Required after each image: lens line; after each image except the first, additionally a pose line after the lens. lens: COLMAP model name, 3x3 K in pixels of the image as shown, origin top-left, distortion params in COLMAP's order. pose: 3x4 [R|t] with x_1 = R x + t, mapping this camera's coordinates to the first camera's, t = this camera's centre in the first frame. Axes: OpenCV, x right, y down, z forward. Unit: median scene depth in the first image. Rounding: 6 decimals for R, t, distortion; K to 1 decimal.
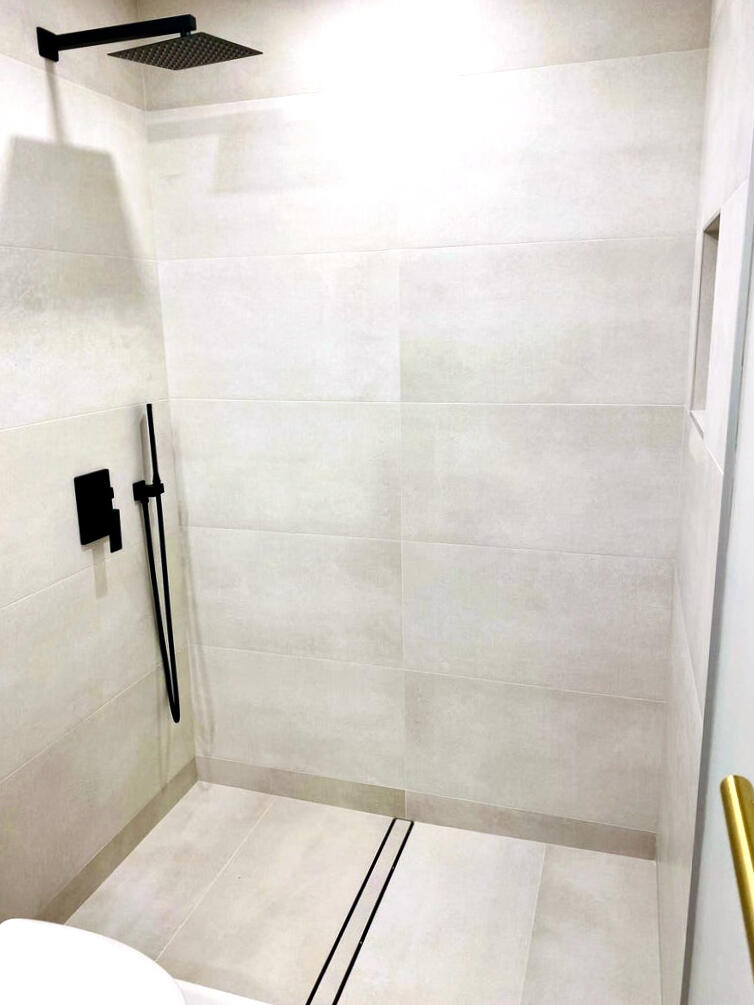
lens RADIAL K [[781.1, 0, 378.8], [0, 781.1, 505.7], [0, 0, 1]] dist [0.002403, -0.001740]
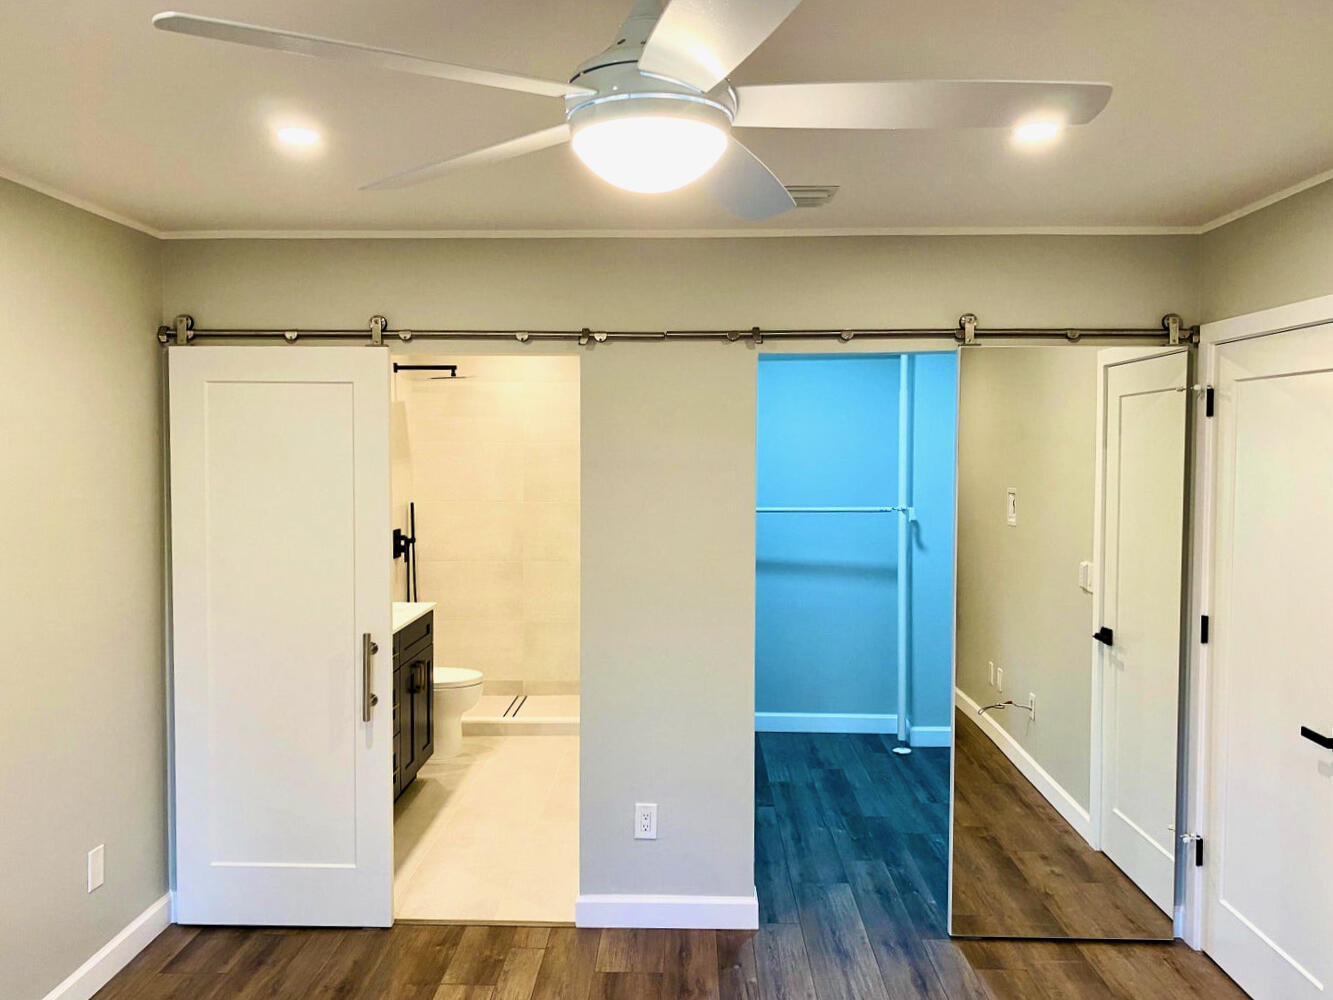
lens RADIAL K [[1036.0, 0, 668.0], [0, 1036.0, 495.5], [0, 0, 1]] dist [0.002403, -0.001740]
pose [[0.957881, 0.019503, 0.286504, -0.438459], [0.037920, 0.980364, -0.193517, 0.457181], [-0.284652, 0.196231, 0.938332, -2.028643]]
